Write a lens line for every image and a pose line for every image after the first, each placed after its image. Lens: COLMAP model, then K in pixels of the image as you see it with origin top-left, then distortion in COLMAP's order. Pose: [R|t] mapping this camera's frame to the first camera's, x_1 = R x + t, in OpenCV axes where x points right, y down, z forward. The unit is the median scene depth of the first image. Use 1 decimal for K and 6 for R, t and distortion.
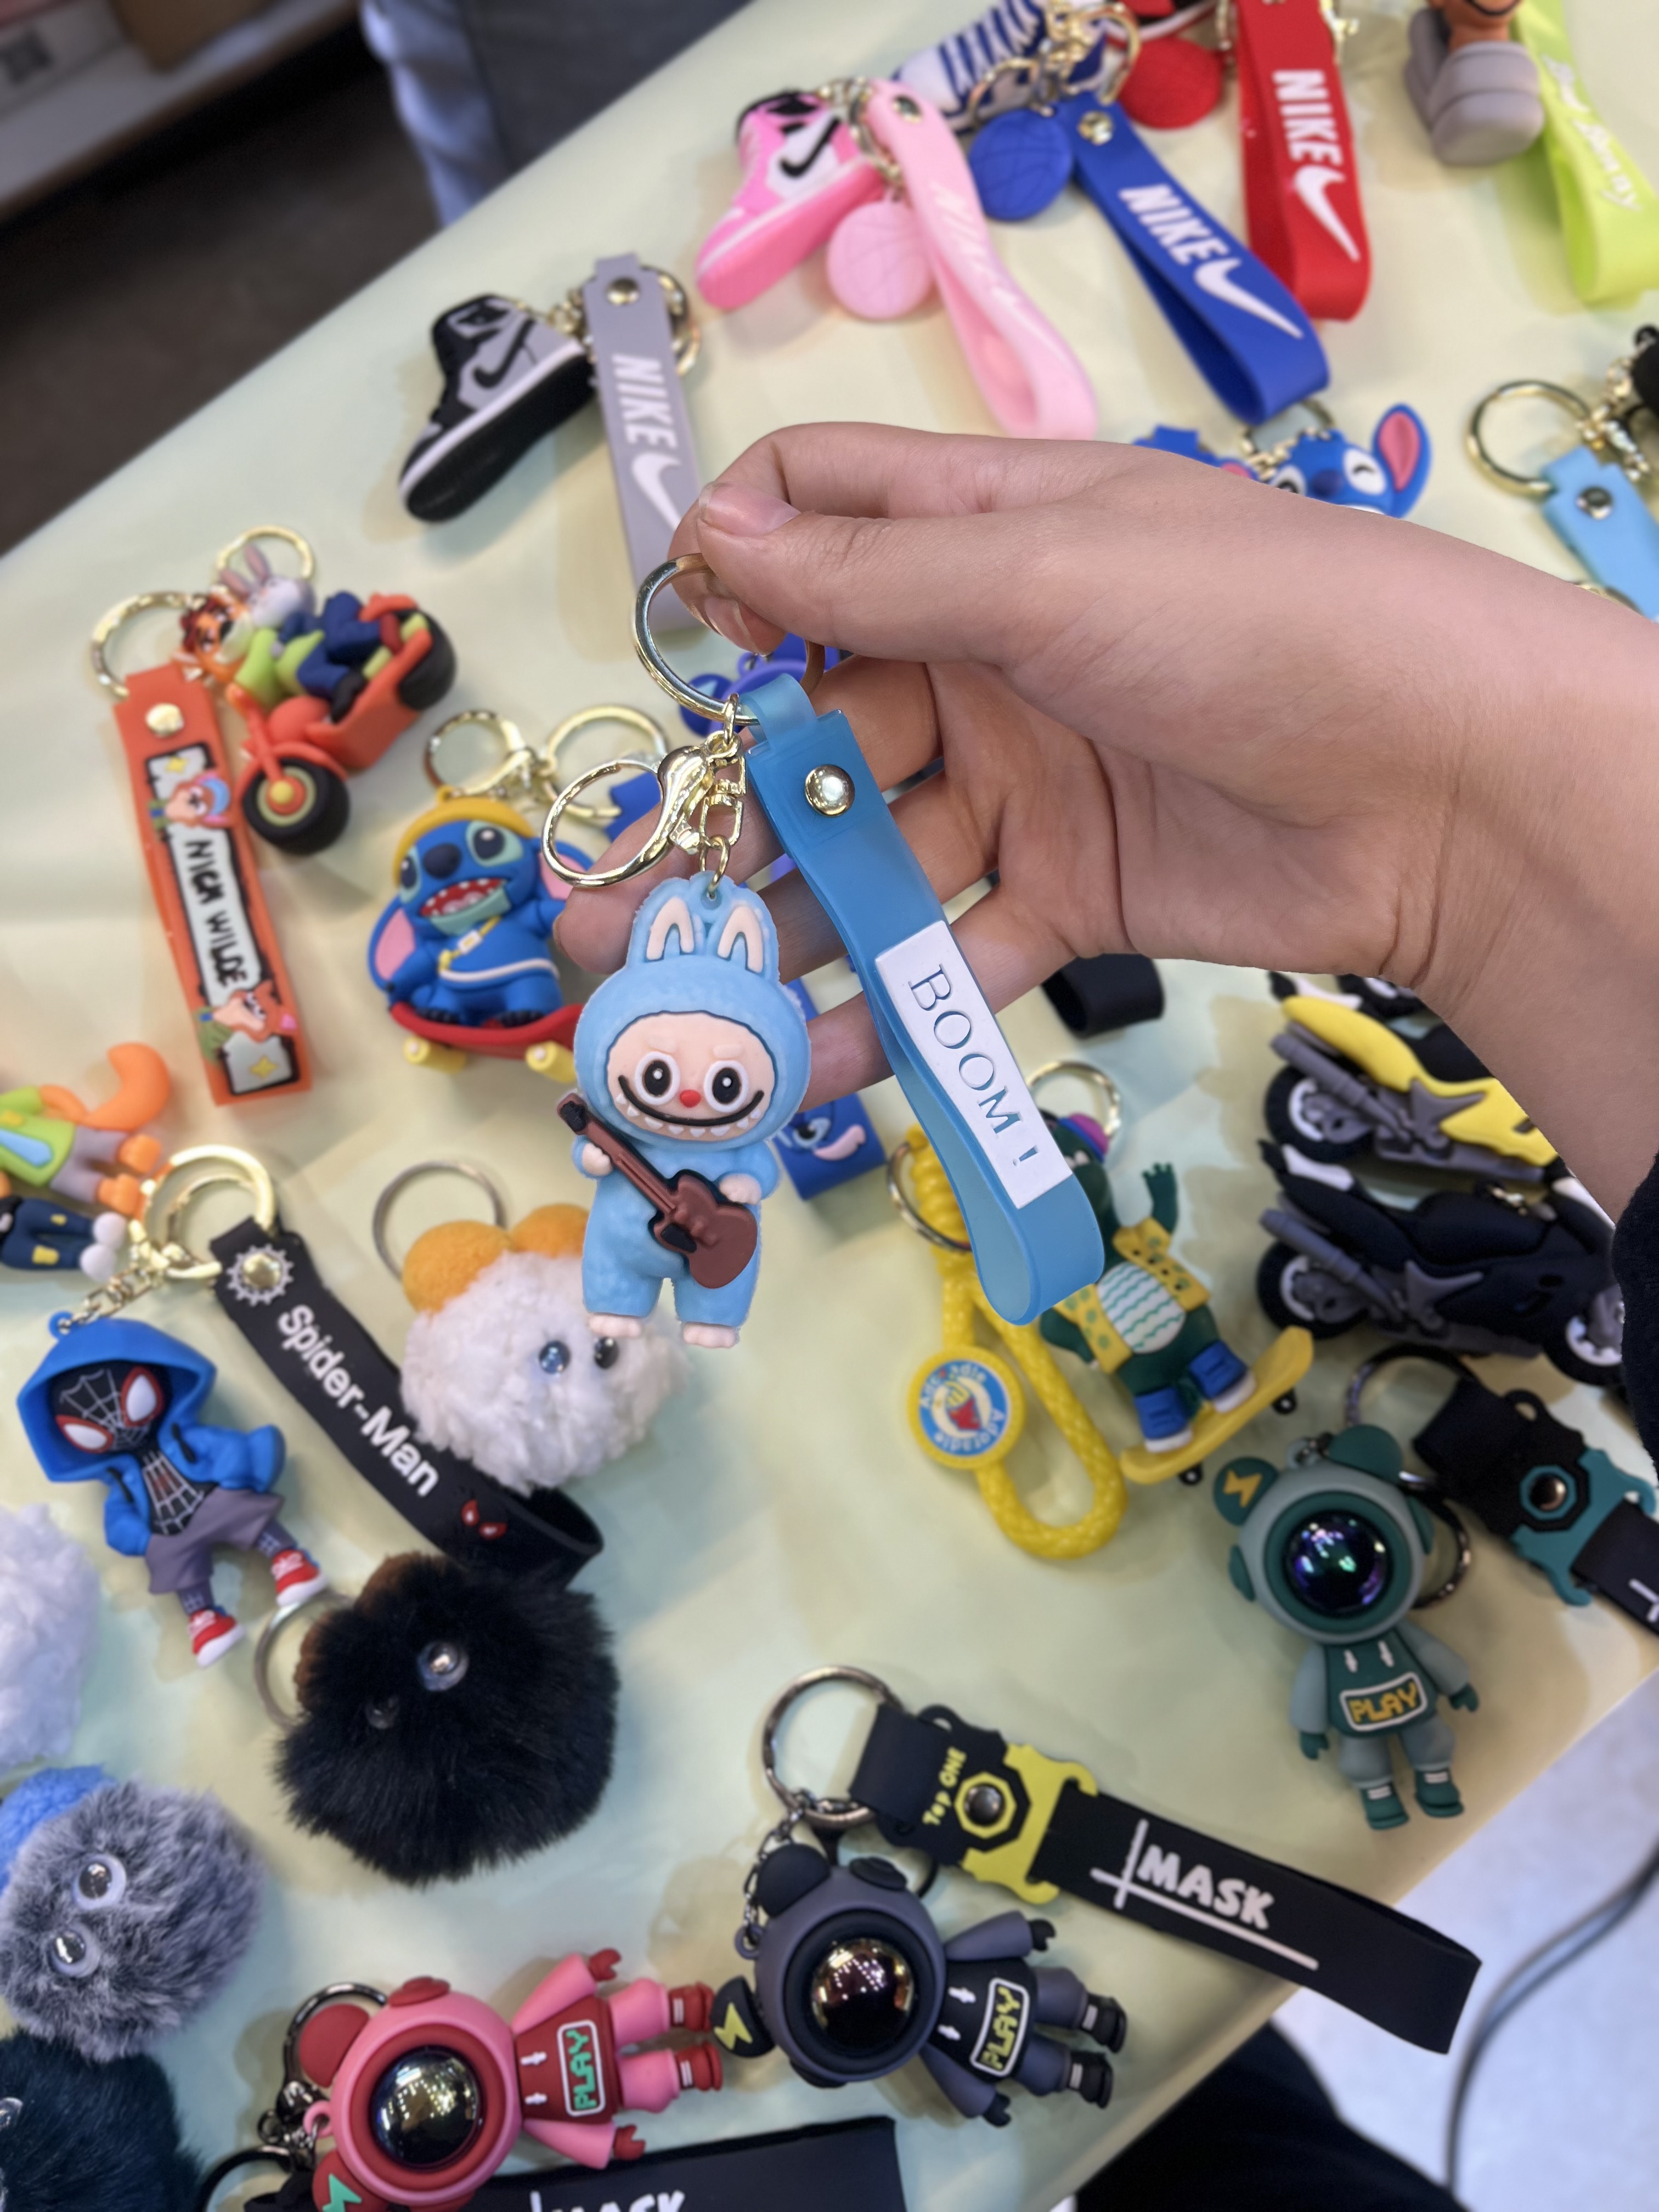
lens RADIAL K [[1716.6, 0, 829.5], [0, 1716.6, 1106.0], [0, 0, 1]] dist [0.040716, -0.070230]
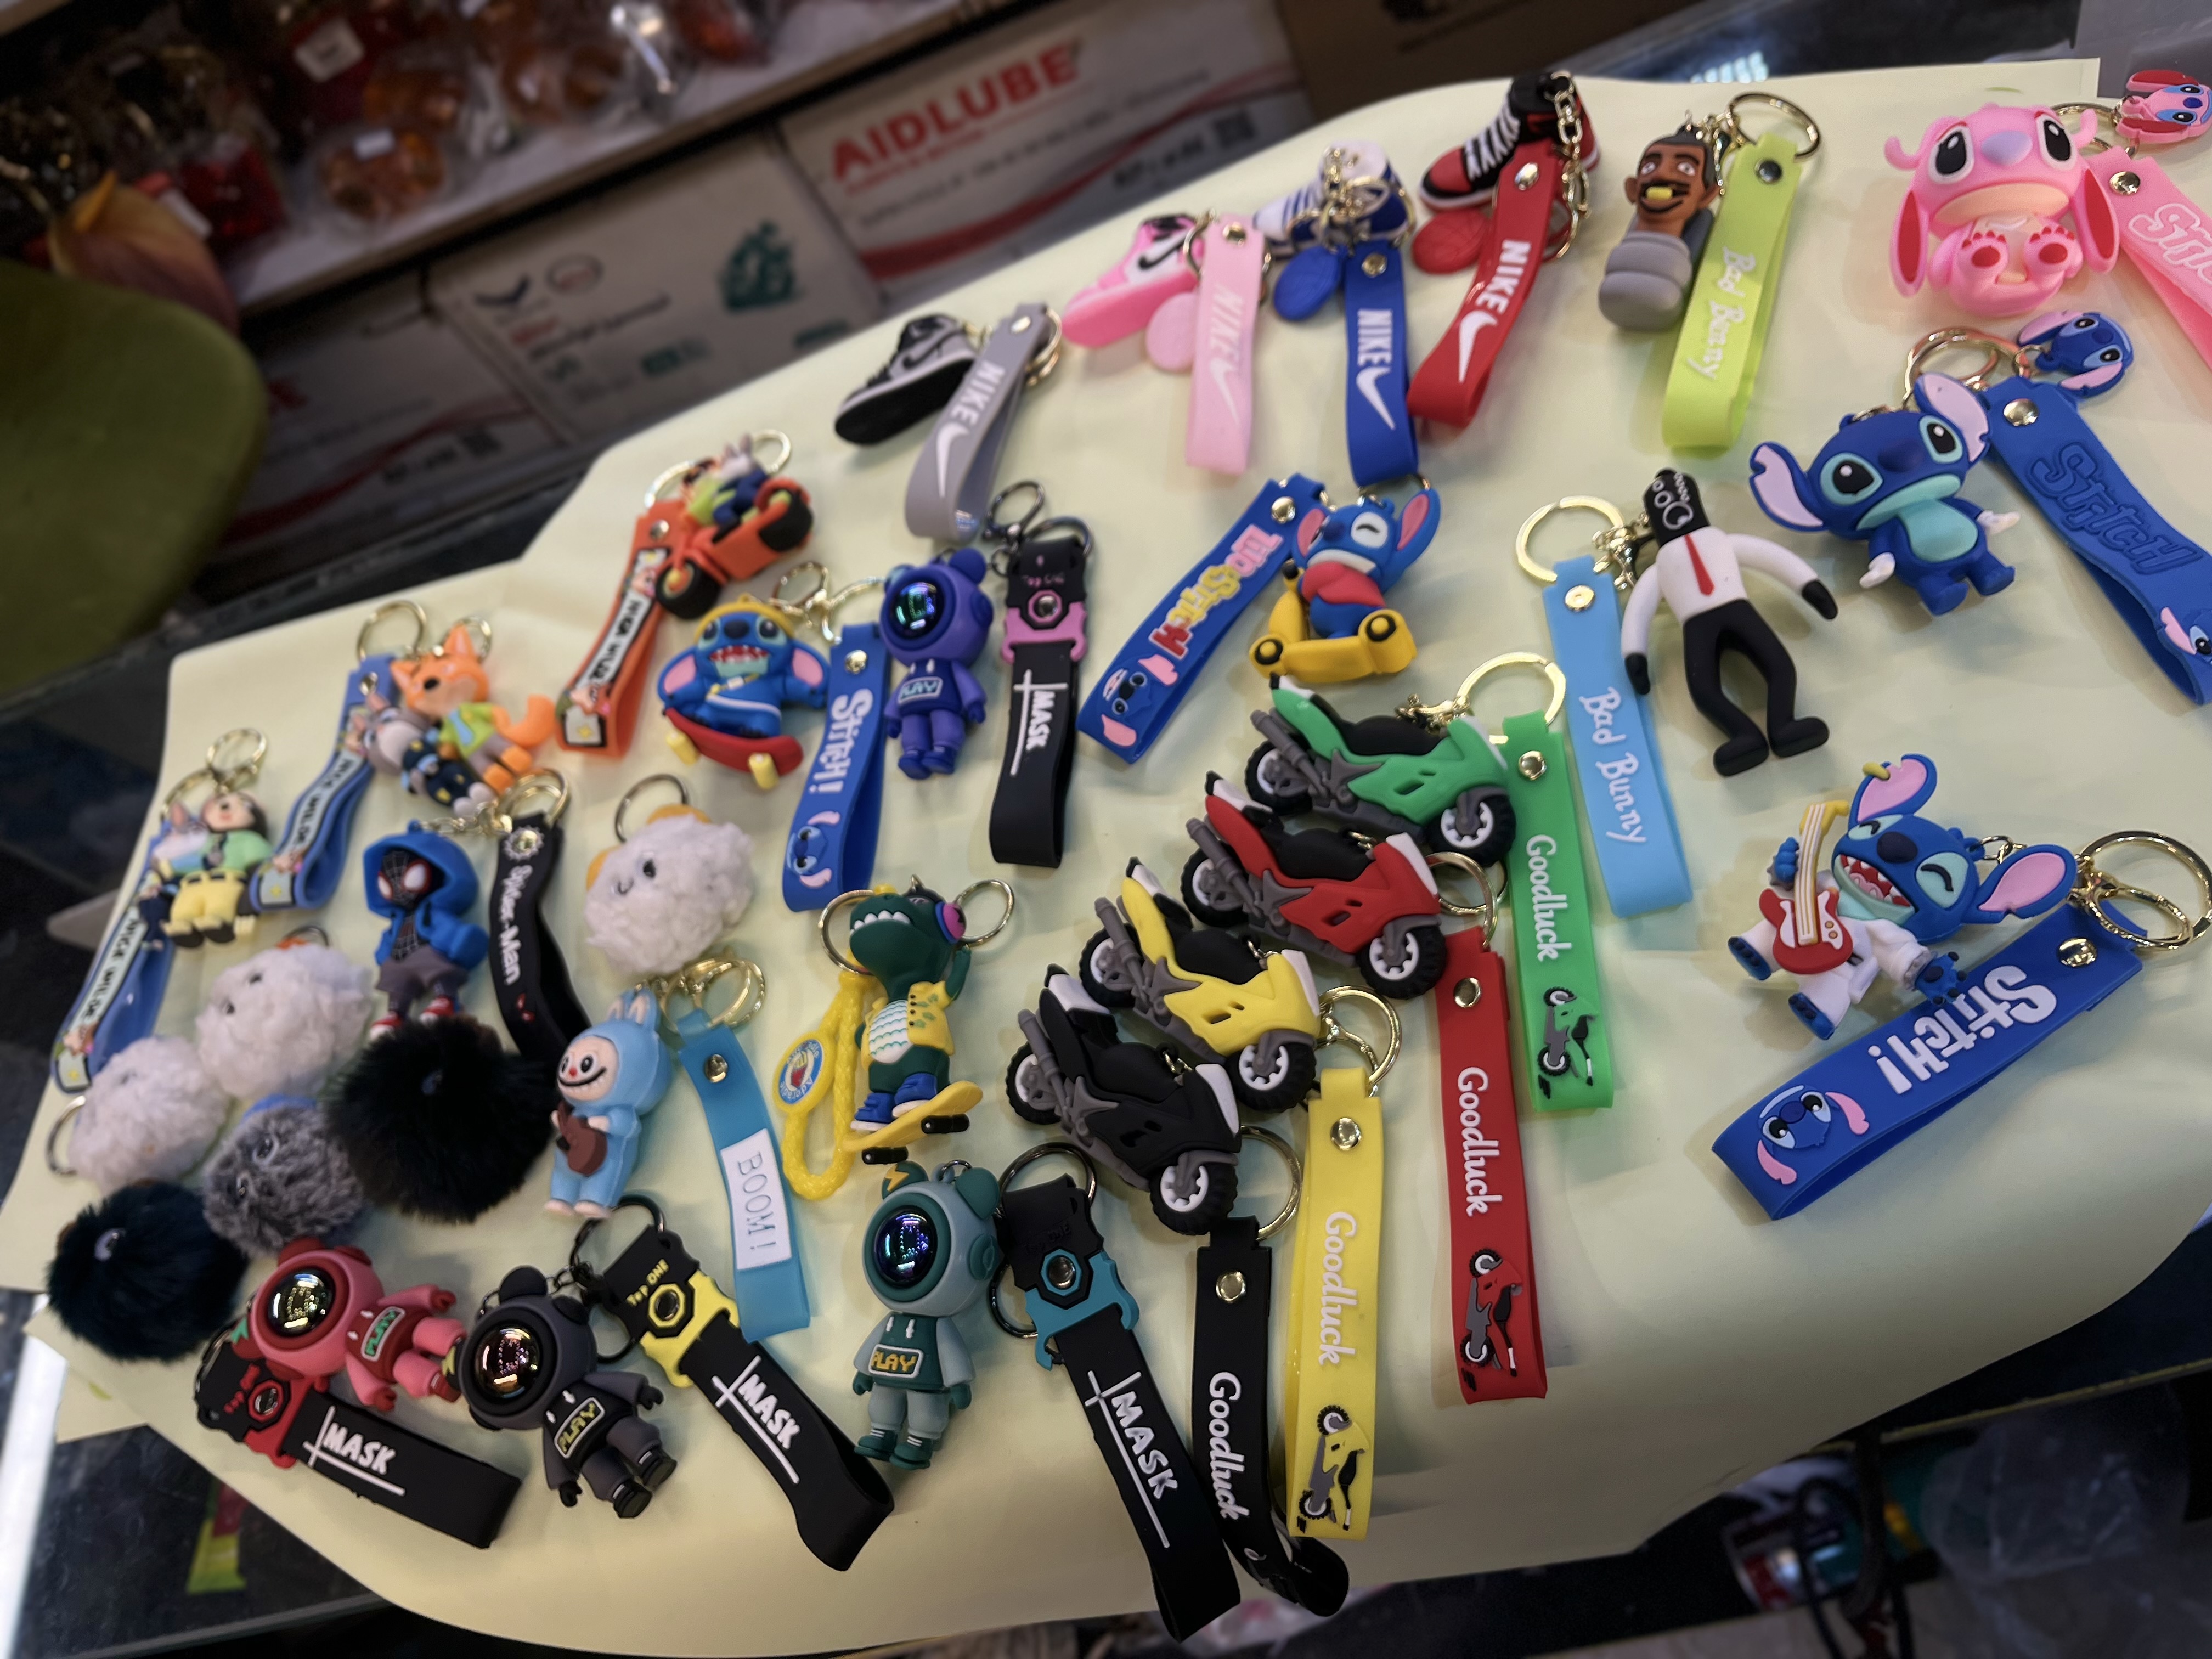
lens RADIAL K [[1716.6, 0, 1114.6], [0, 1716.6, 821.6], [0, 0, 1]] dist [0.040716, -0.070230]
pose [[0.821700, 0.282600, -0.494920, 0.944879], [-0.363131, 0.928914, -0.072485, -0.004868], [0.439254, 0.239282, 0.865910, -0.155751]]
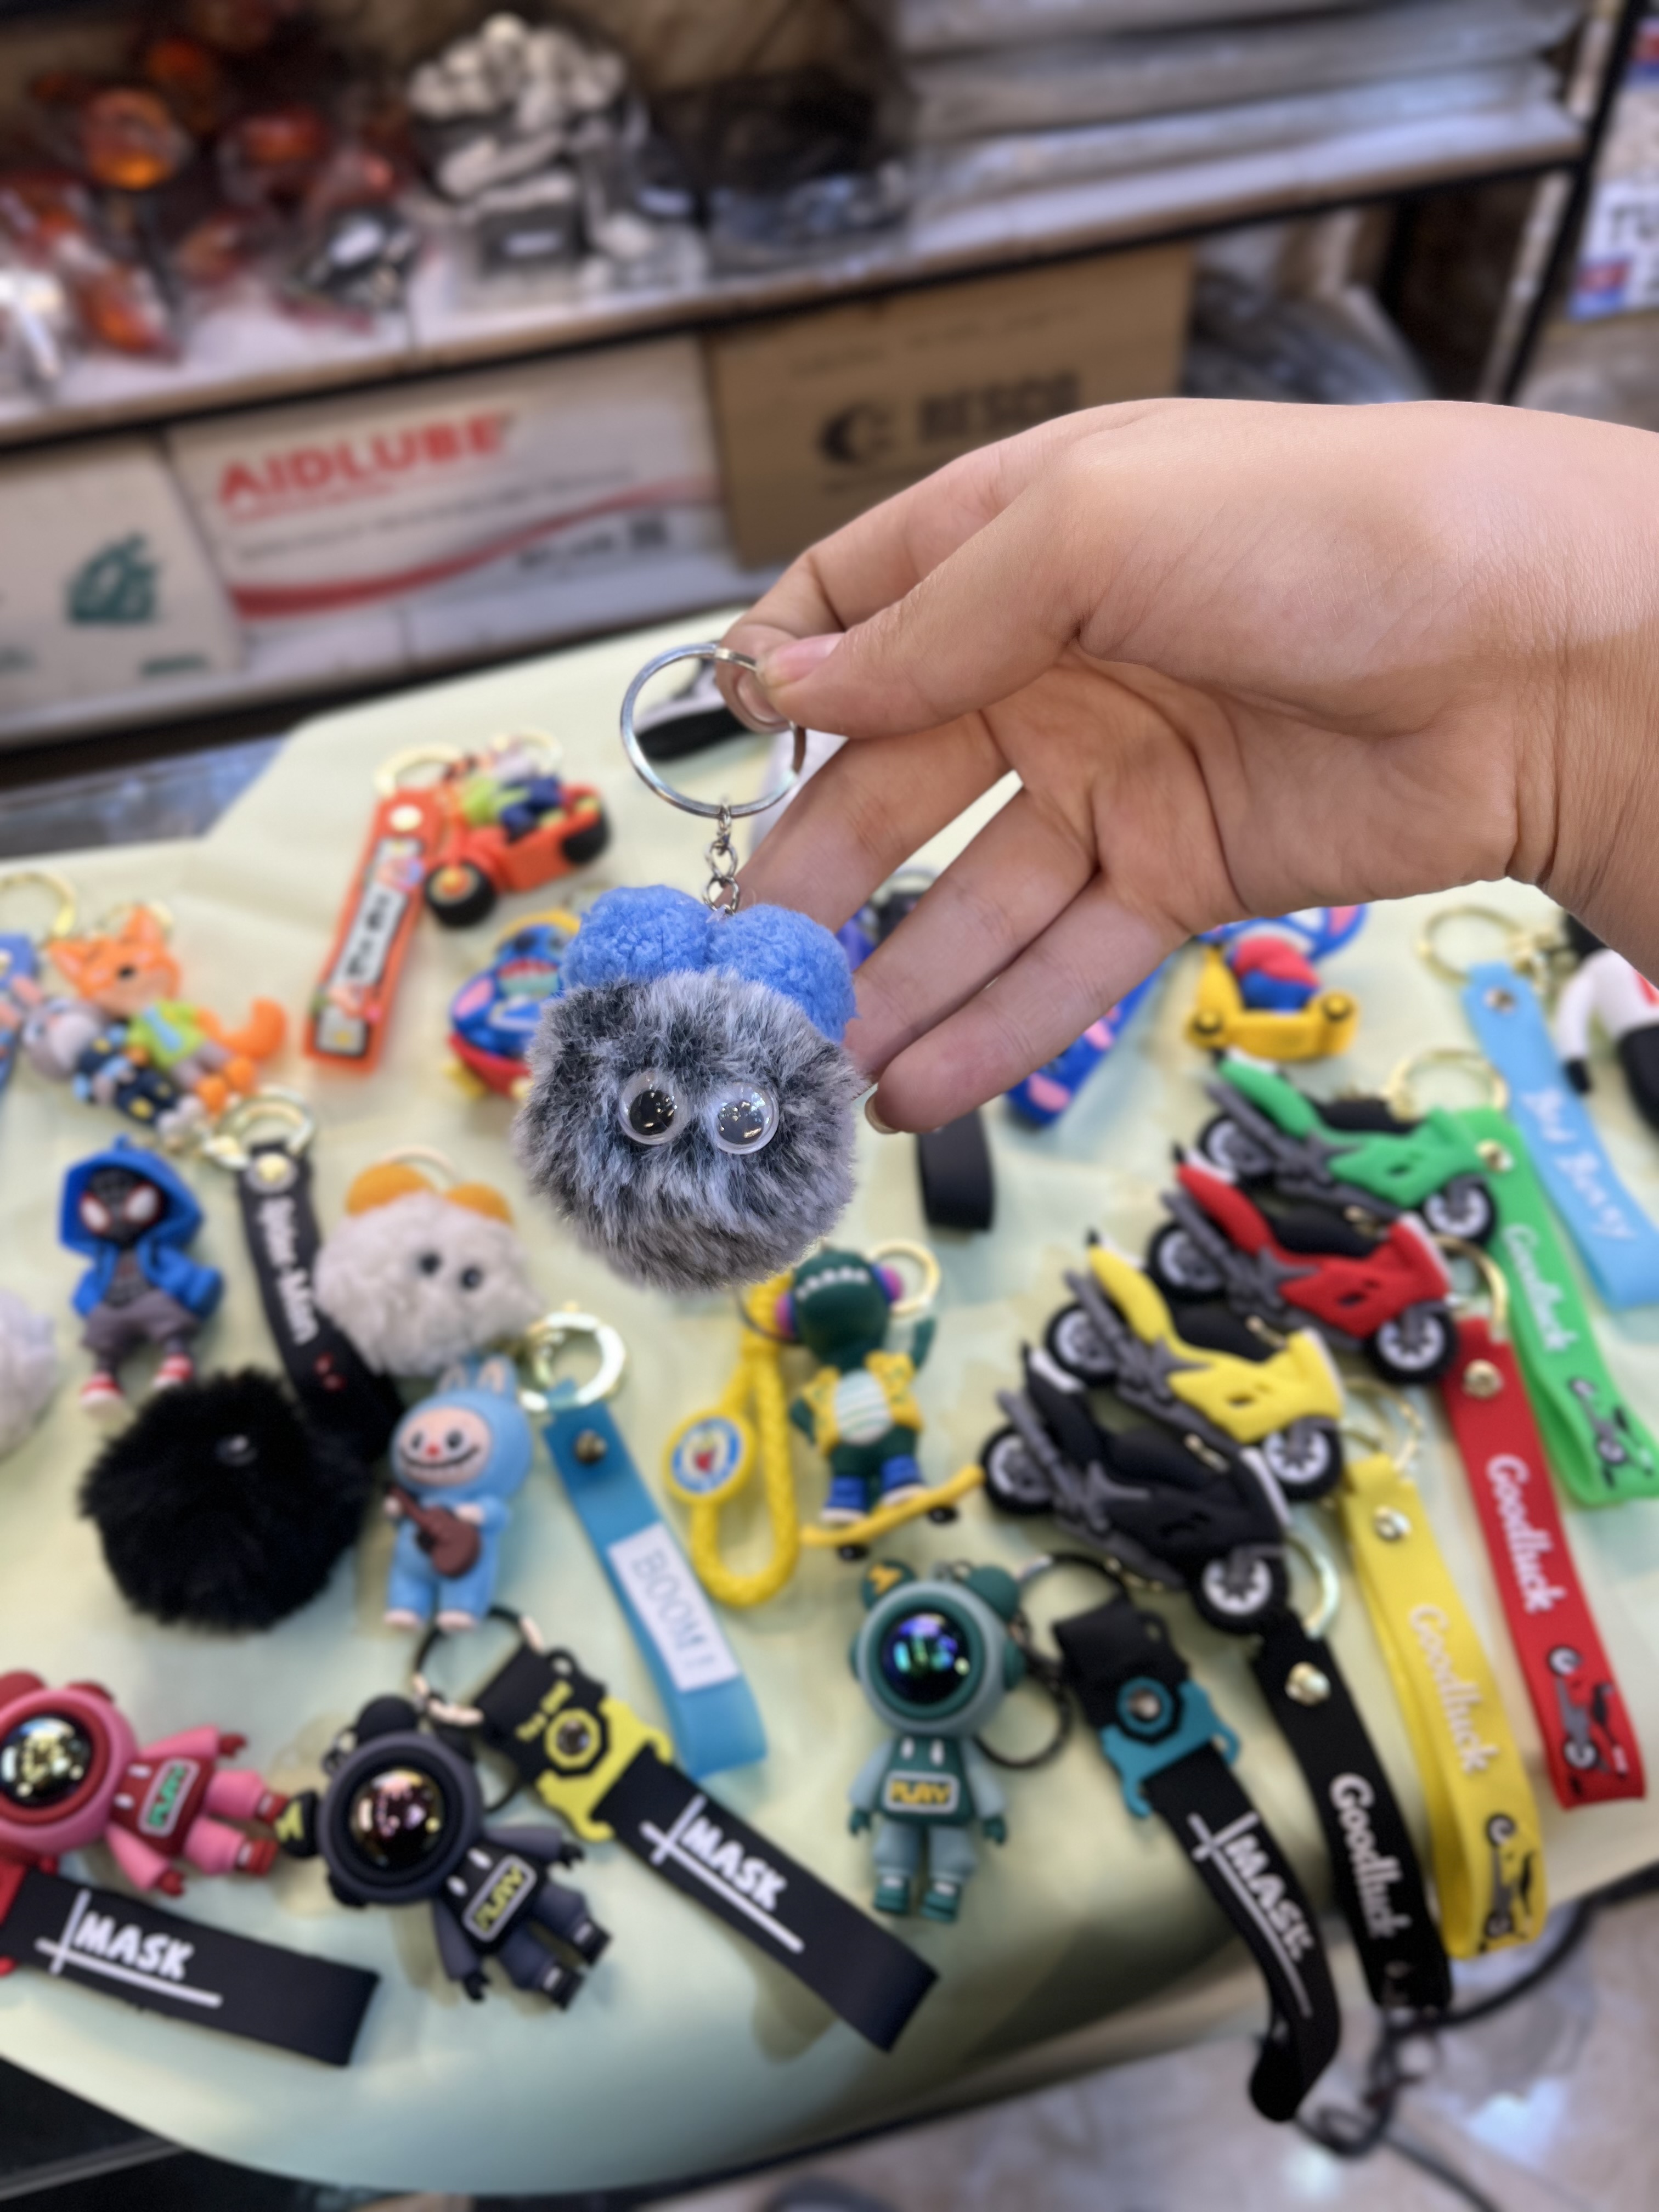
lens RADIAL K [[1716.6, 0, 829.5], [0, 1716.6, 1106.0], [0, 0, 1]] dist [0.040716, -0.070230]
pose [[0.919835, 0.315332, -0.233387, 0.367779], [-0.372664, 0.888221, -0.268674, 0.256549], [0.122578, 0.334111, 0.934529, -0.200983]]
